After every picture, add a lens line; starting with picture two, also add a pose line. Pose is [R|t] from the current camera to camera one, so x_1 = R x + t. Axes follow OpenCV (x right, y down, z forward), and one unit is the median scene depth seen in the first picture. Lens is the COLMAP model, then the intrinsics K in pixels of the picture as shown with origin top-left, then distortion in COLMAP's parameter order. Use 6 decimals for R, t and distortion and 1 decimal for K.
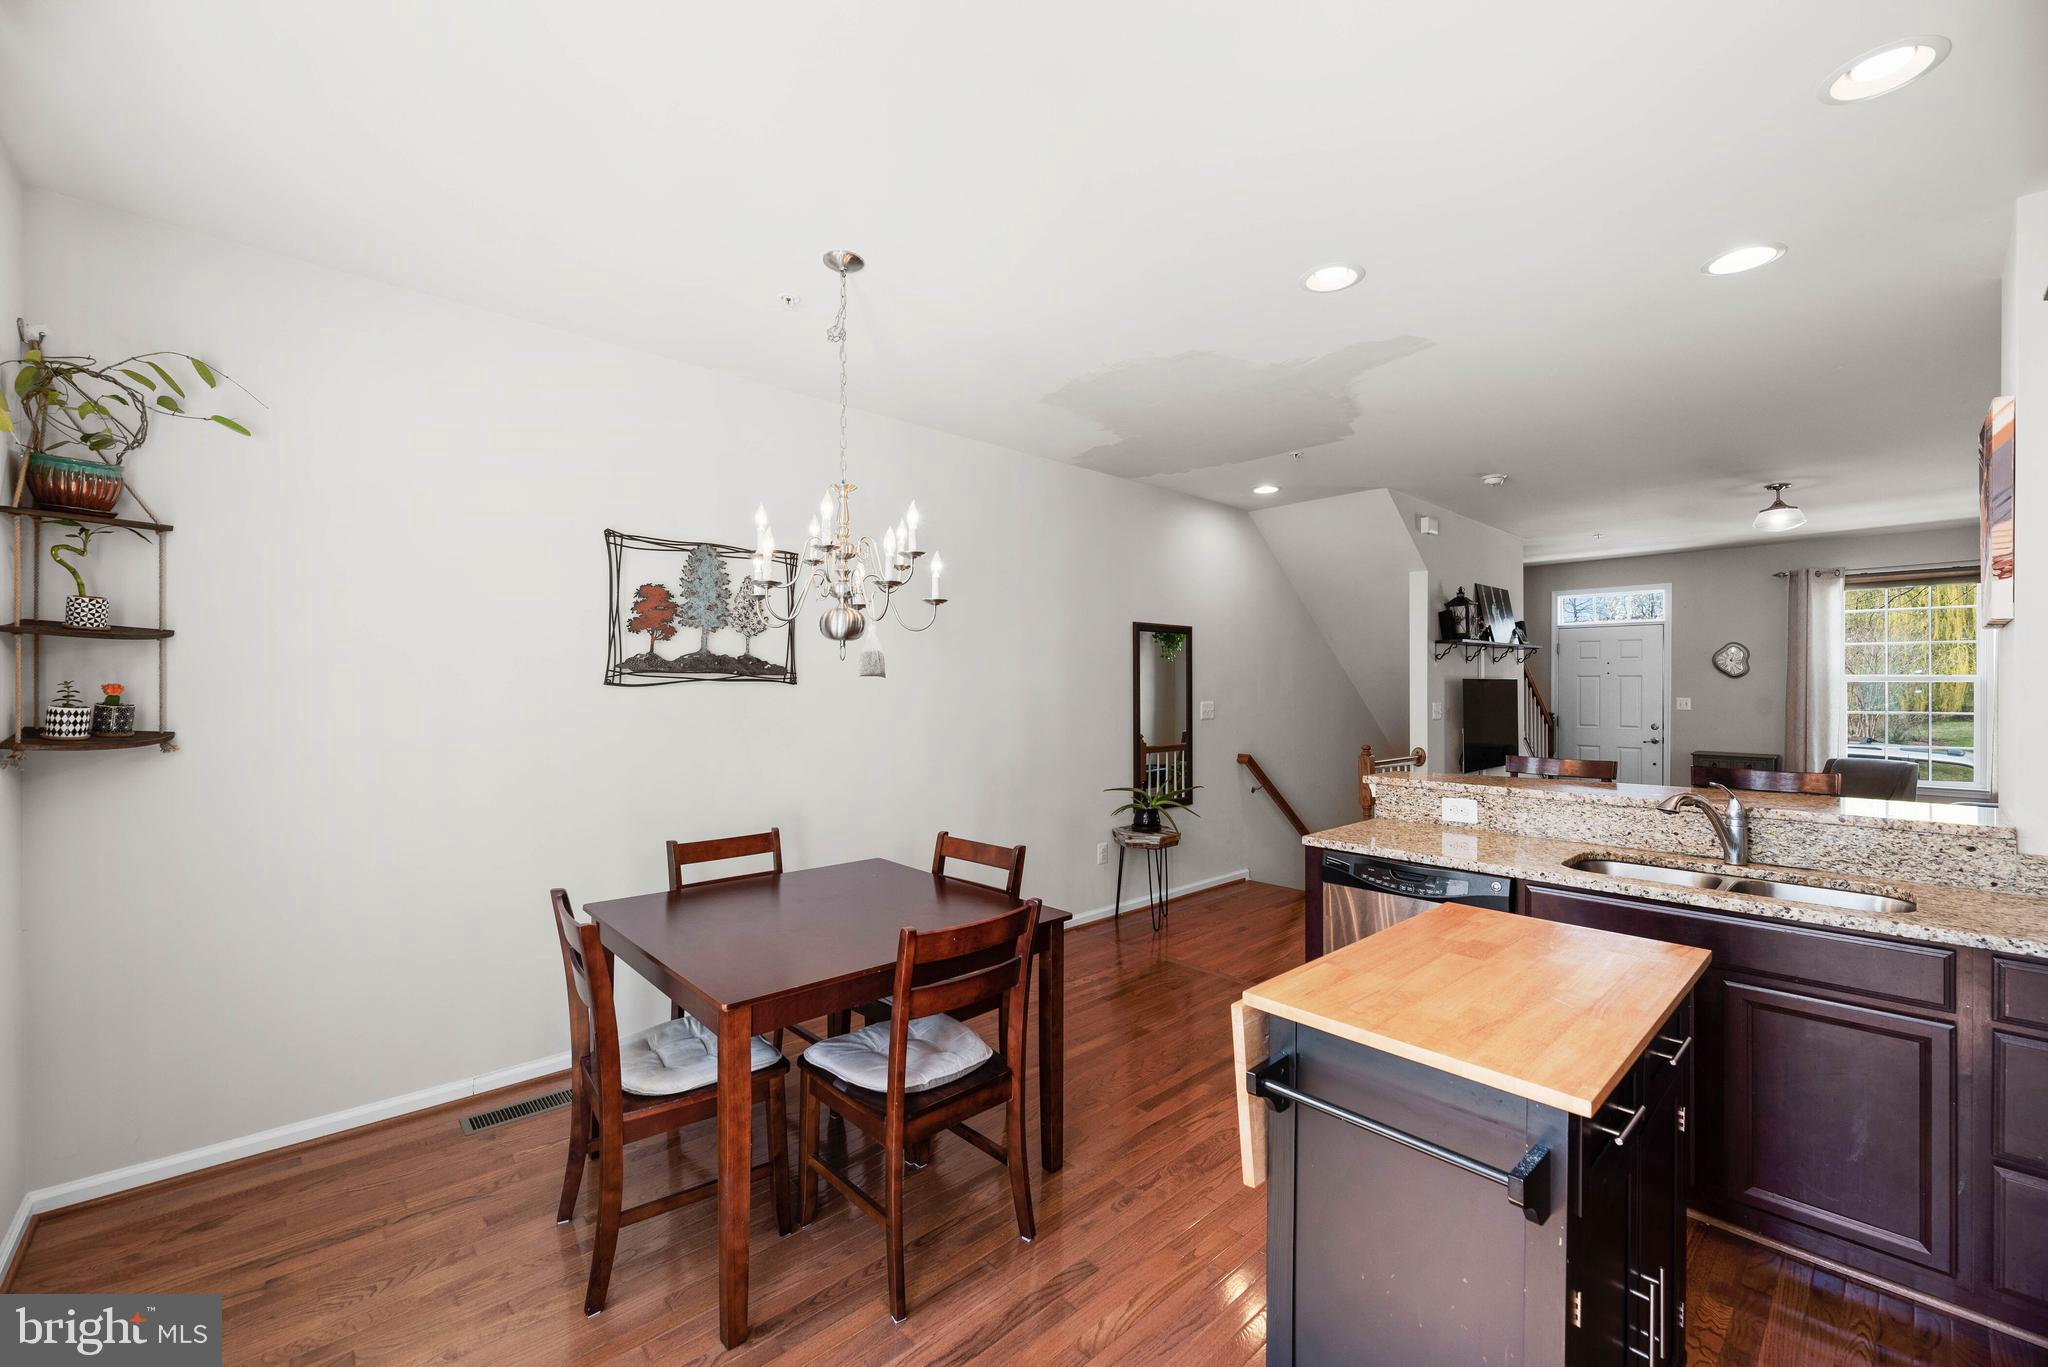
lens RADIAL K [[829.4, 0, 1024.0], [0, 829.4, 683.5], [0, 0, 1]] dist [0.000174, -0.000115]
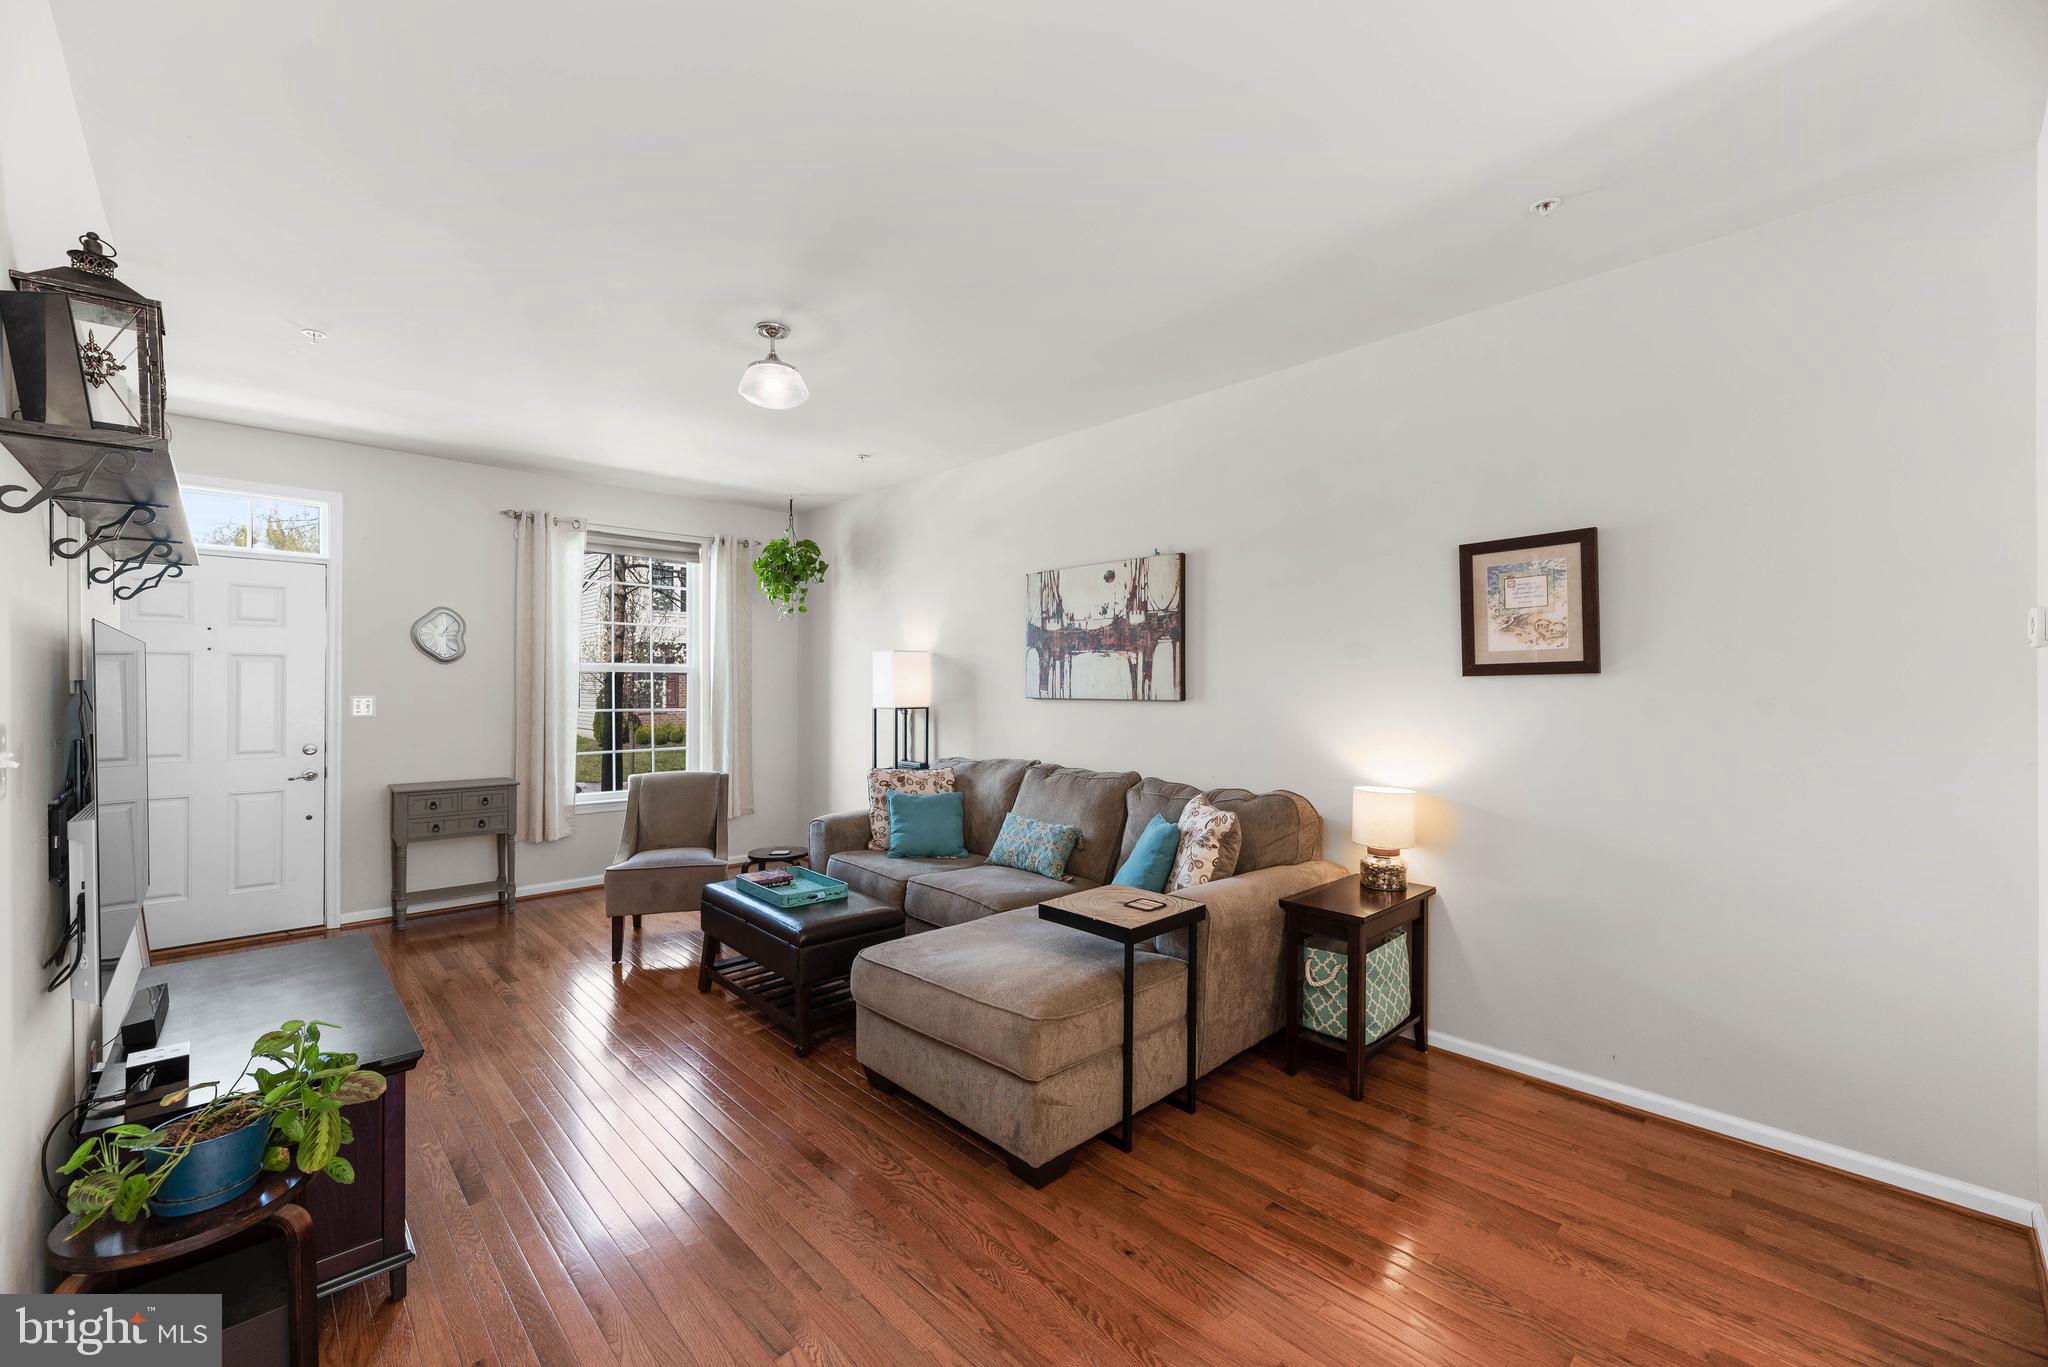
lens RADIAL K [[823.1, 0, 1026.4], [0, 823.1, 683.2], [0, 0, 1]] dist [0.001506, 0.000061]
pose [[-0.016120, 0.003855, 0.999863, 0.345548], [0.000029, 0.999993, -0.003855, 0.017142], [-0.999870, -0.000033, -0.016120, 0.894472]]
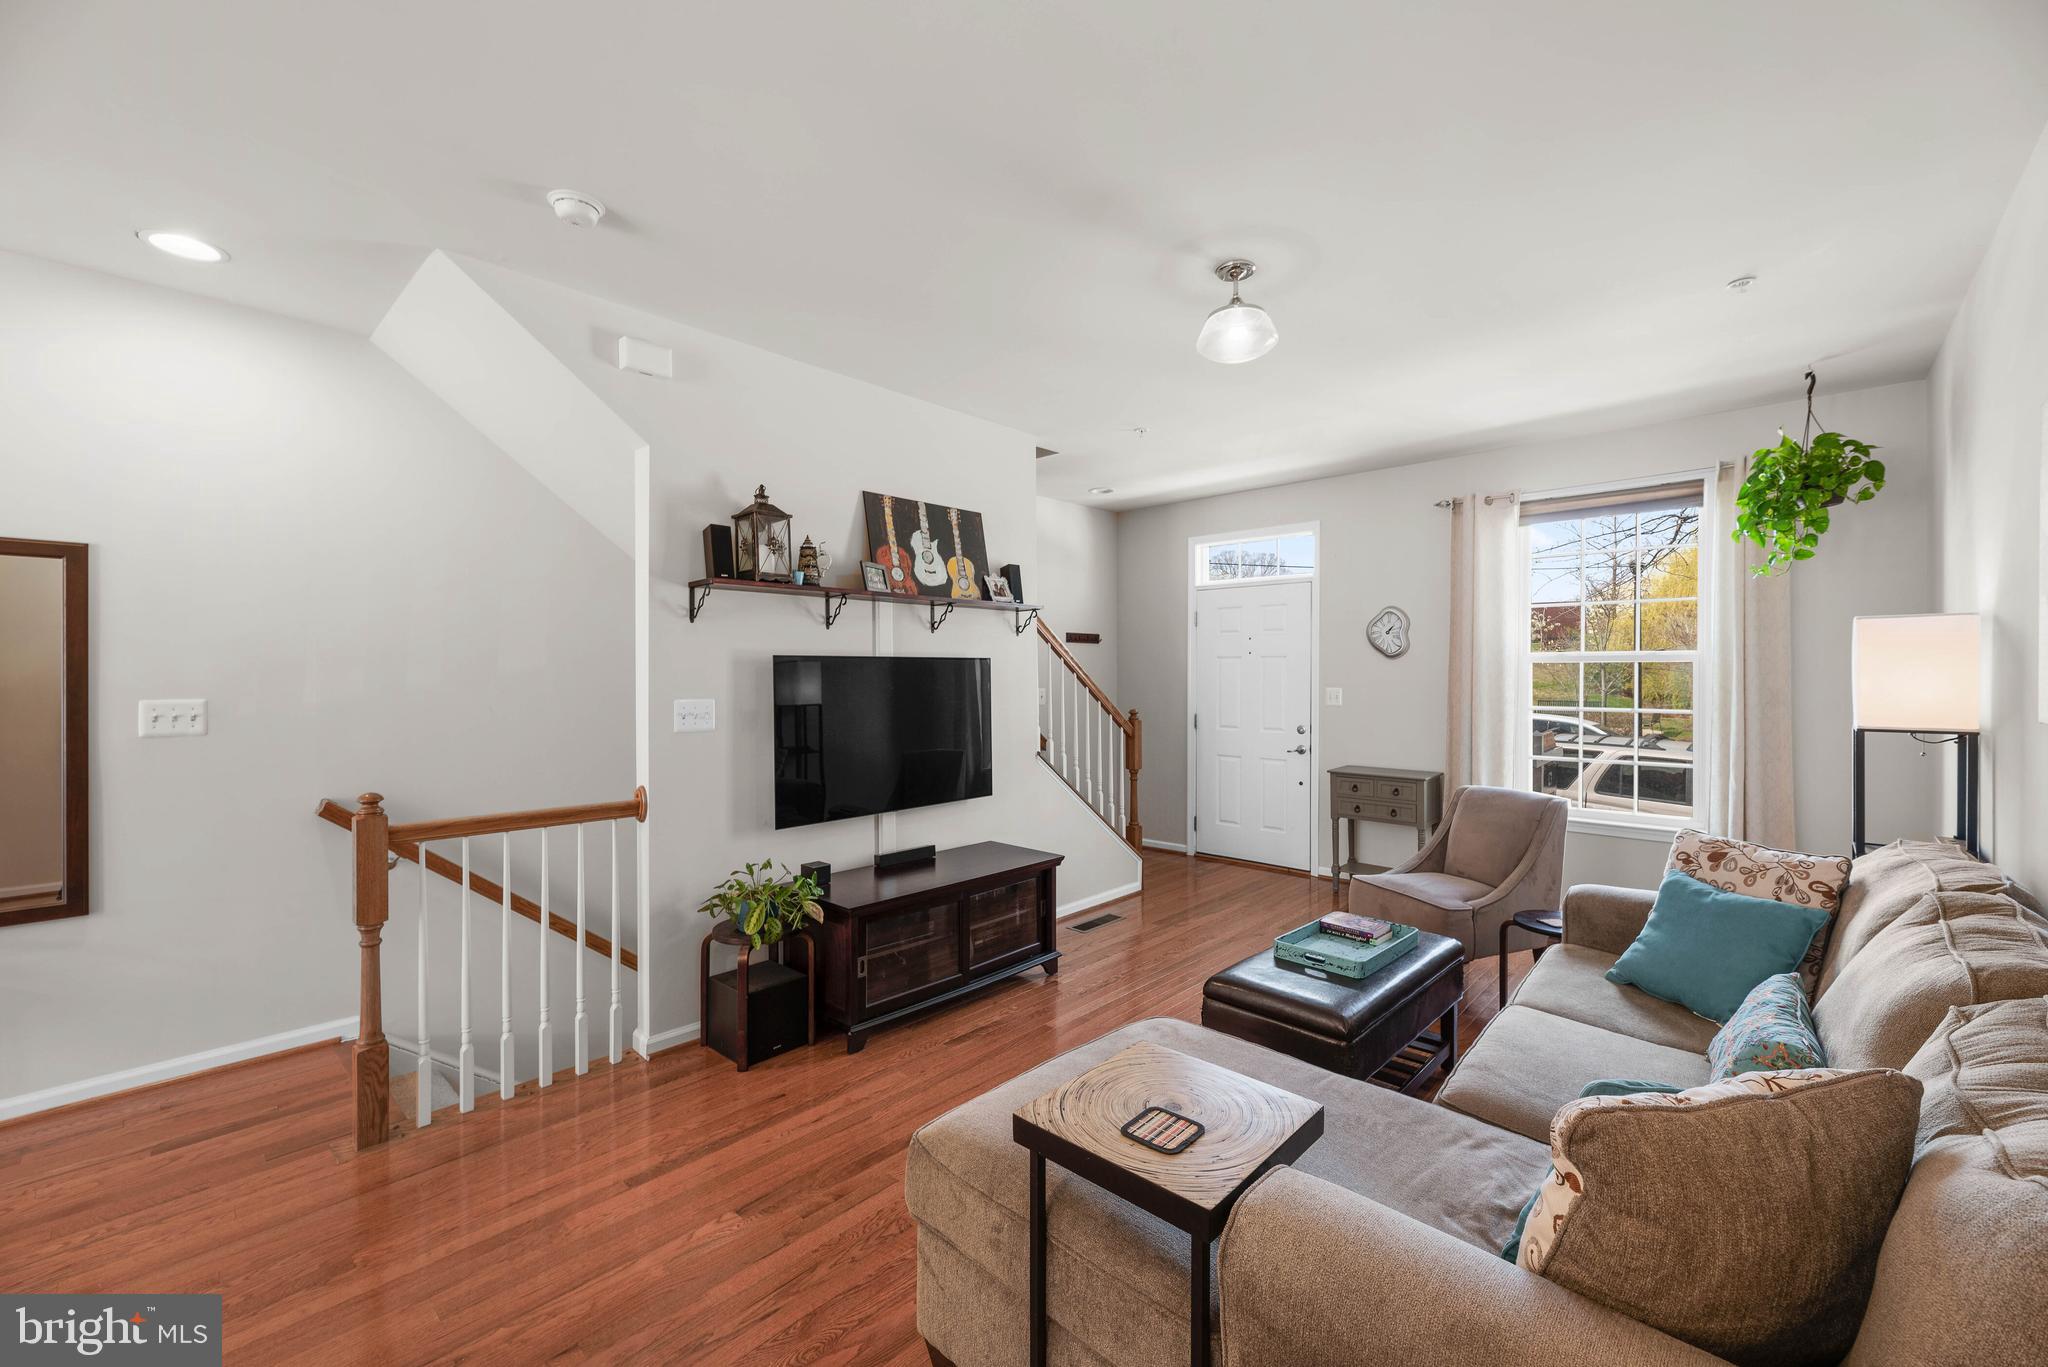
lens RADIAL K [[823.1, 0, 1026.4], [0, 823.1, 683.2], [0, 0, 1]] dist [0.001506, 0.000061]
pose [[0.997164, -0.002763, 0.075203, 0.802565], [0.001903, 0.999932, 0.011502, 0.007838], [-0.075229, -0.011326, 0.997102, 0.551085]]
